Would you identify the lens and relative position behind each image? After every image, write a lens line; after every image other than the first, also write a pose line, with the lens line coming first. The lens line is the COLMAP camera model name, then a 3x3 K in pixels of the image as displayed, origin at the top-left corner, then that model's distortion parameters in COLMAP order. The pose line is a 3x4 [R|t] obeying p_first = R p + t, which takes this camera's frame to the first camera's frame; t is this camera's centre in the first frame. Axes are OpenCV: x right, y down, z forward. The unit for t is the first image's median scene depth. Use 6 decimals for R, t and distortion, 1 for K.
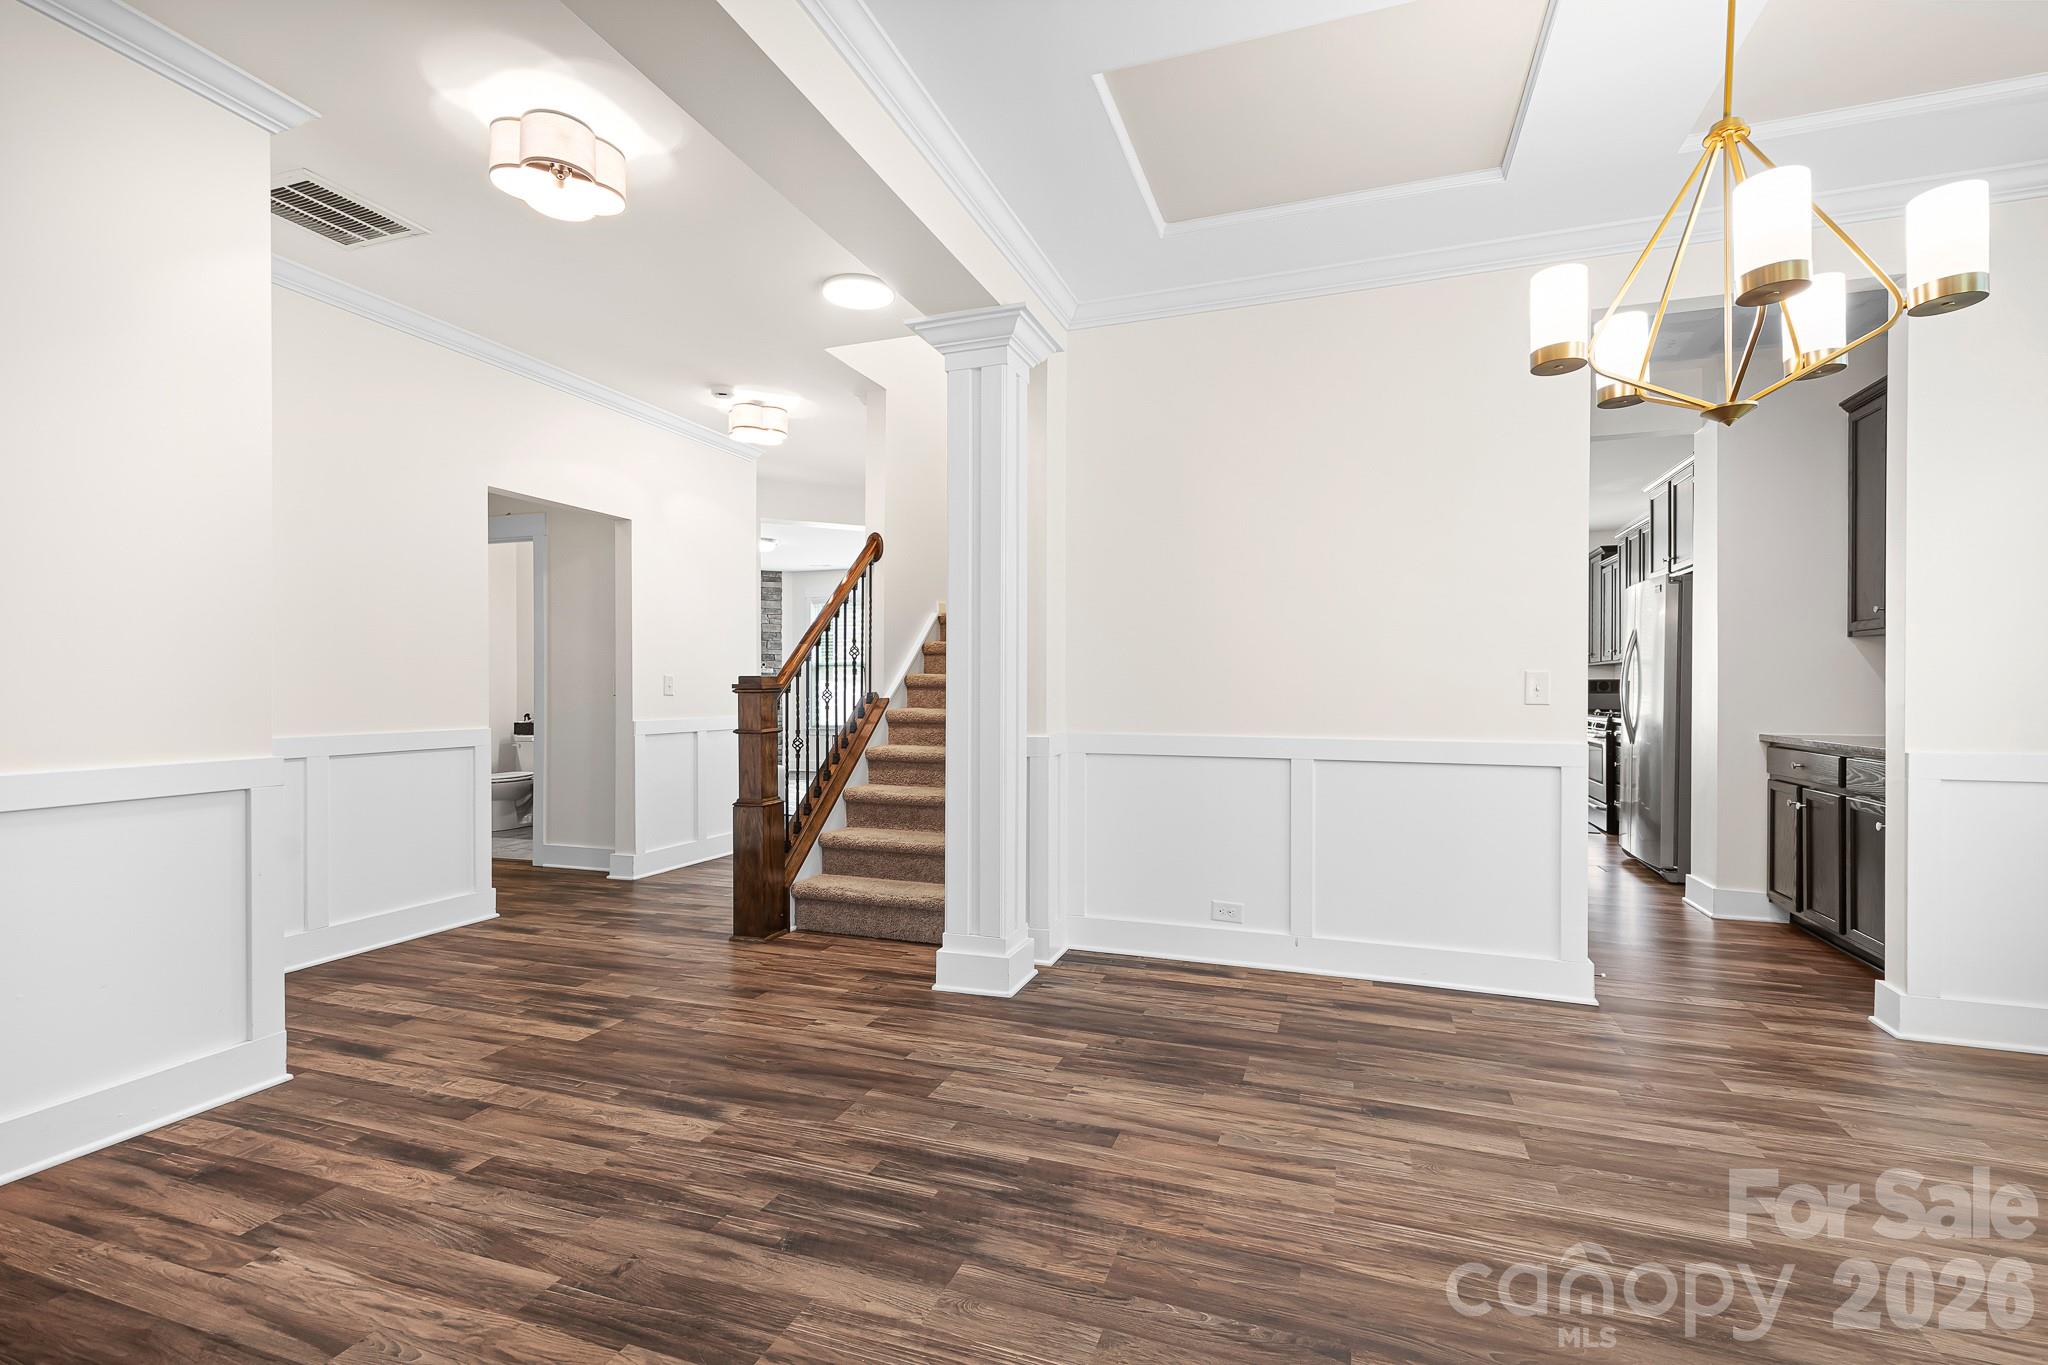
lens RADIAL K [[921.7, 0, 1034.3], [0, 921.7, 698.2], [0, 0, 1]] dist [0.014347, -0.001476]
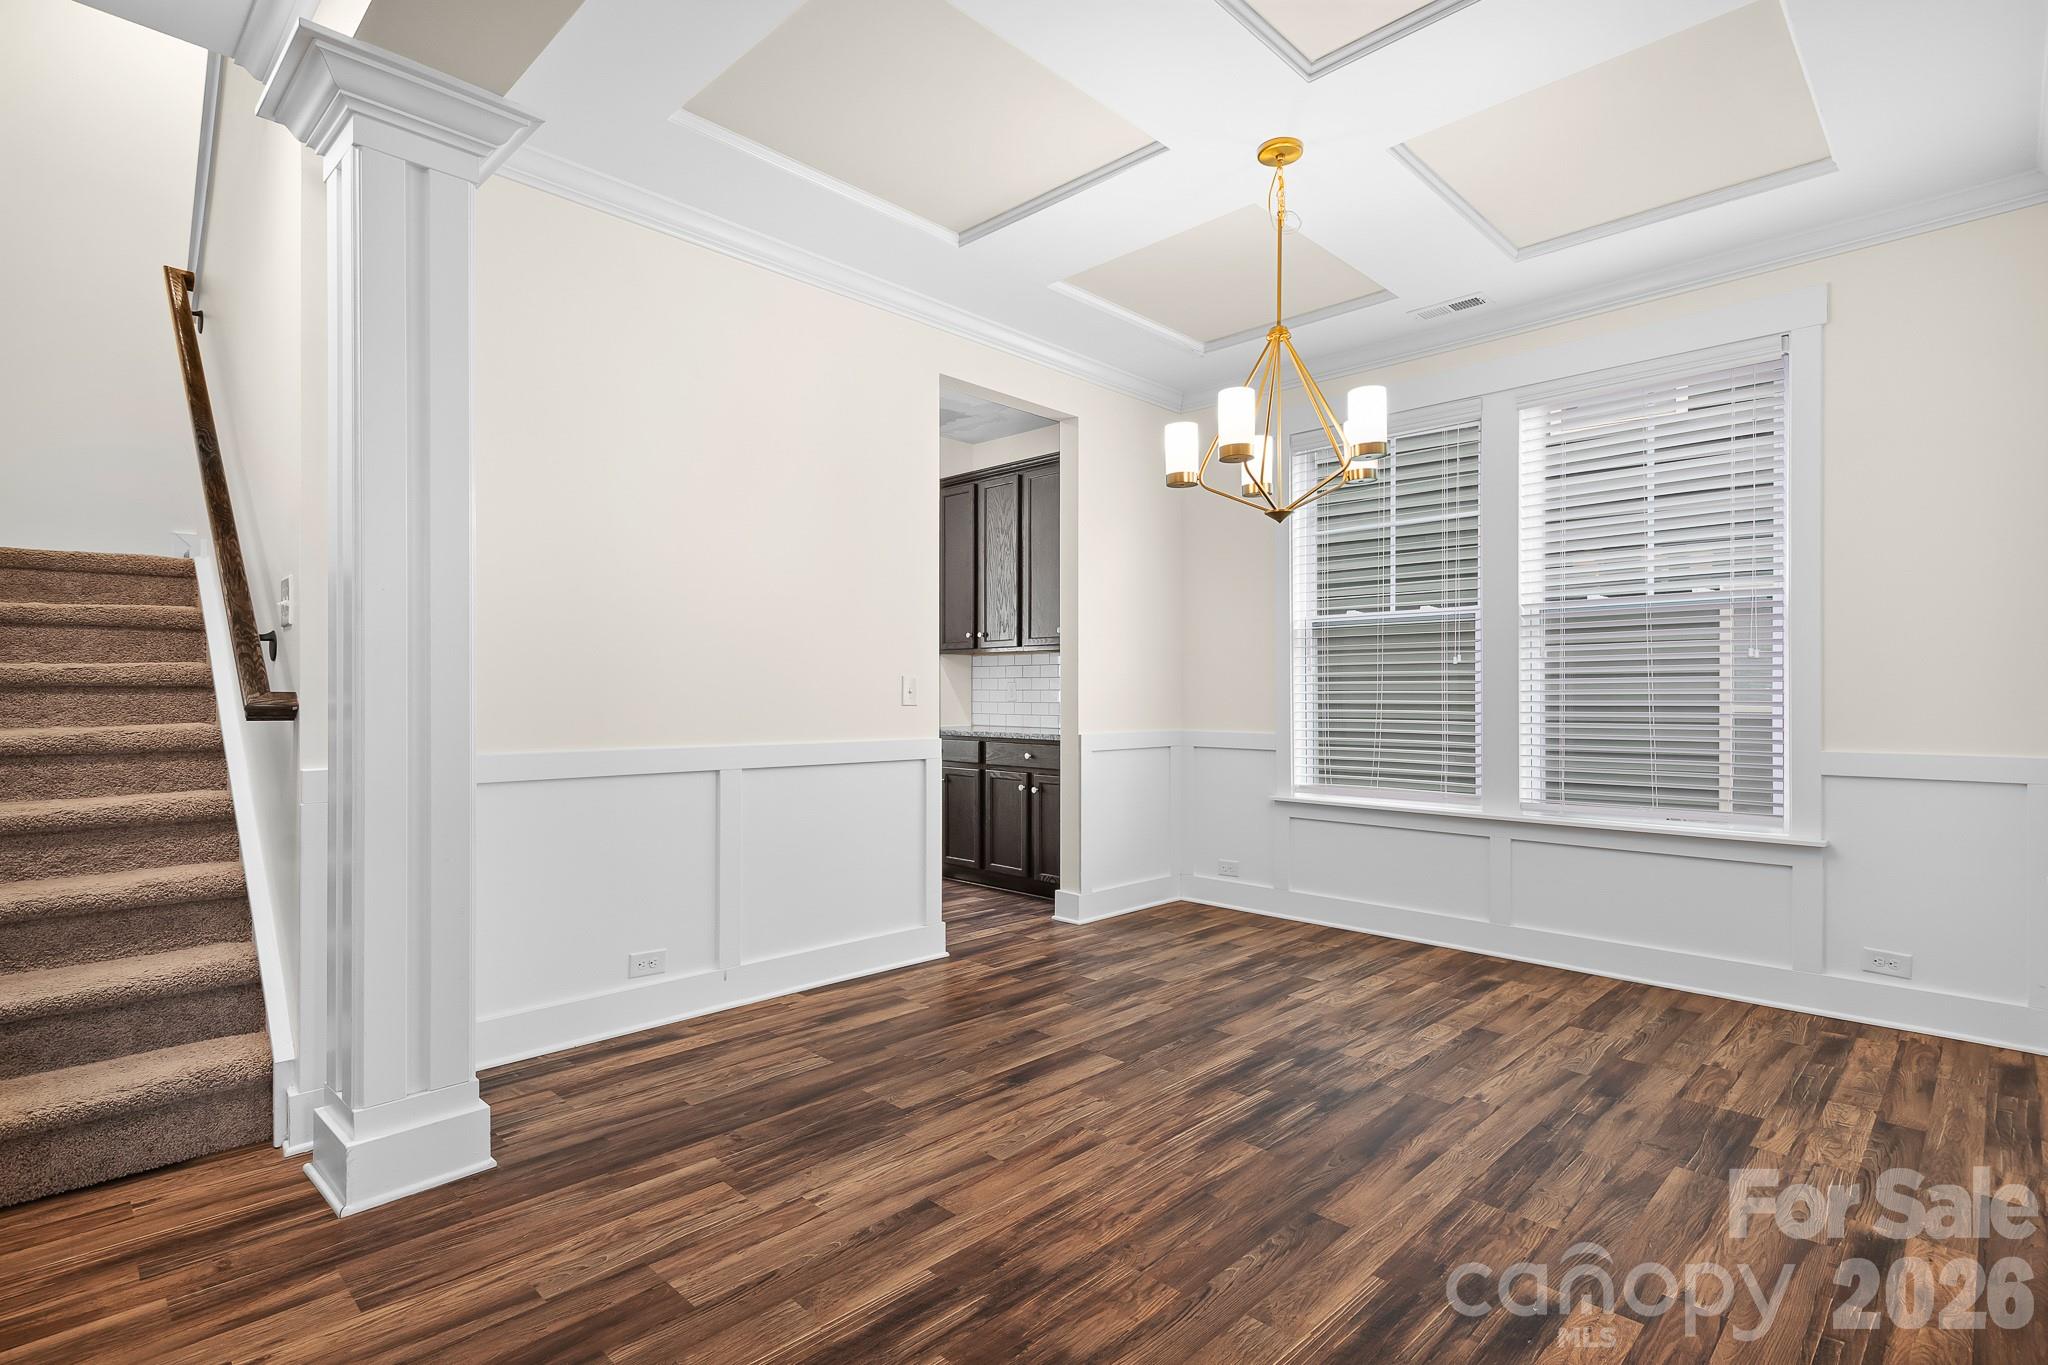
lens RADIAL K [[968.2, 0, 1051.4], [0, 968.2, 697.8], [0, 0, 1]] dist [0.013912, -0.005827]
pose [[0.424516, -0.003498, 0.905414, -0.528575], [0.005670, 0.999983, 0.001205, -0.004017], [-0.905403, 0.004623, 0.424529, 0.389518]]
